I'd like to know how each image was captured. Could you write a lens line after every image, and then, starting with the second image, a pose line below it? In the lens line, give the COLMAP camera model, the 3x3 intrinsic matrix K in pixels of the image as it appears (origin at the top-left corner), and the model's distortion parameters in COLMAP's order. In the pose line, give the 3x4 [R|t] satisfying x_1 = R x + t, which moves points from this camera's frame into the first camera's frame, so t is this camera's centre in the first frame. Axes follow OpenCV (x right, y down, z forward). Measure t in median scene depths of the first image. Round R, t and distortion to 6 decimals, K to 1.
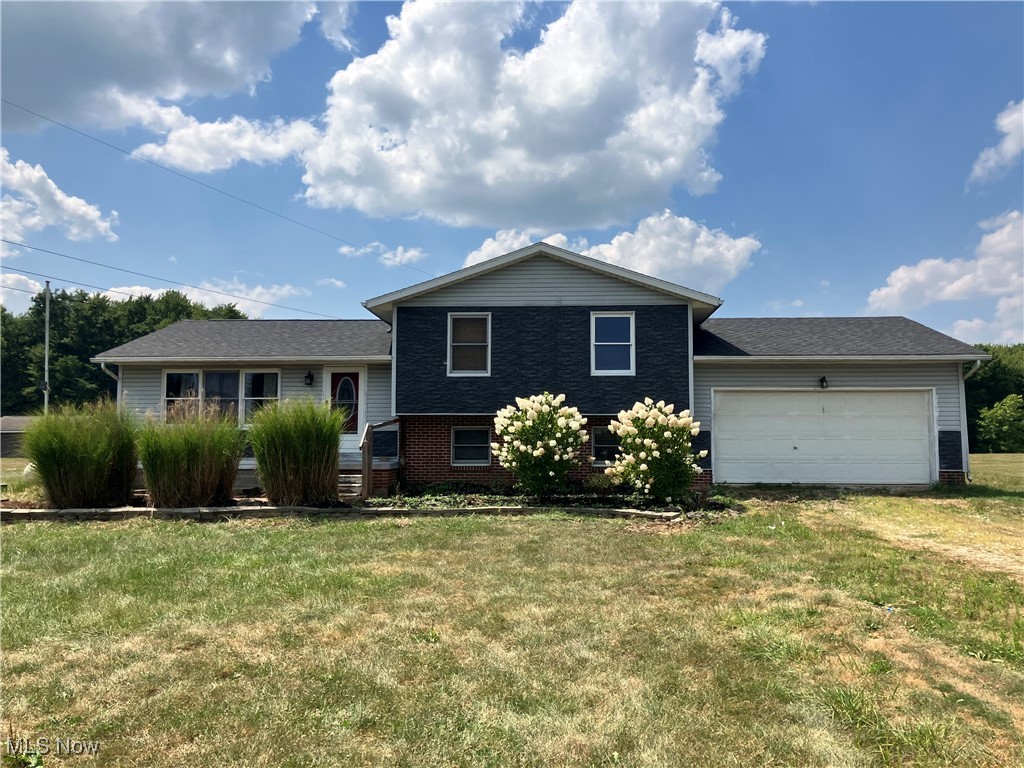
lens RADIAL K [[847.5, 0, 513.4], [0, 847.5, 379.8], [0, 0, 1]] dist [0.090023, -0.000454]
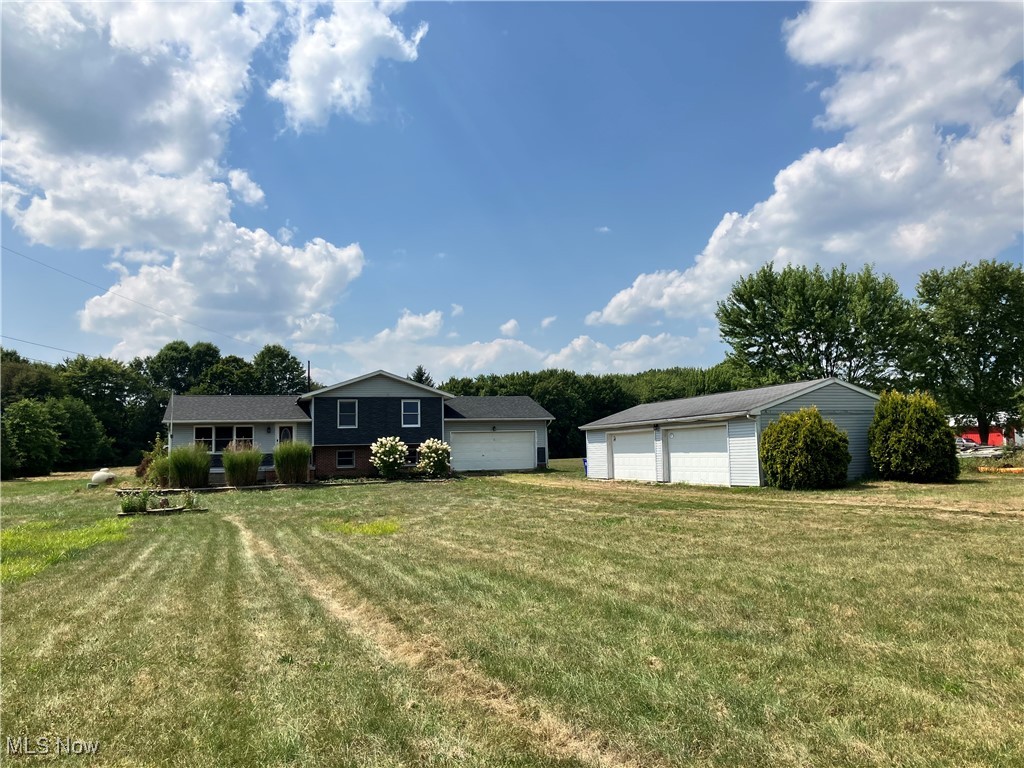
lens RADIAL K [[847.5, 0, 513.8], [0, 847.5, 383.6], [0, 0, 1]] dist [0.090023, -0.000454]
pose [[0.934608, 0.006584, 0.355619, -0.529183], [-0.001531, 0.999894, -0.014487, -0.107159], [-0.355677, 0.012995, 0.934519, -1.516144]]
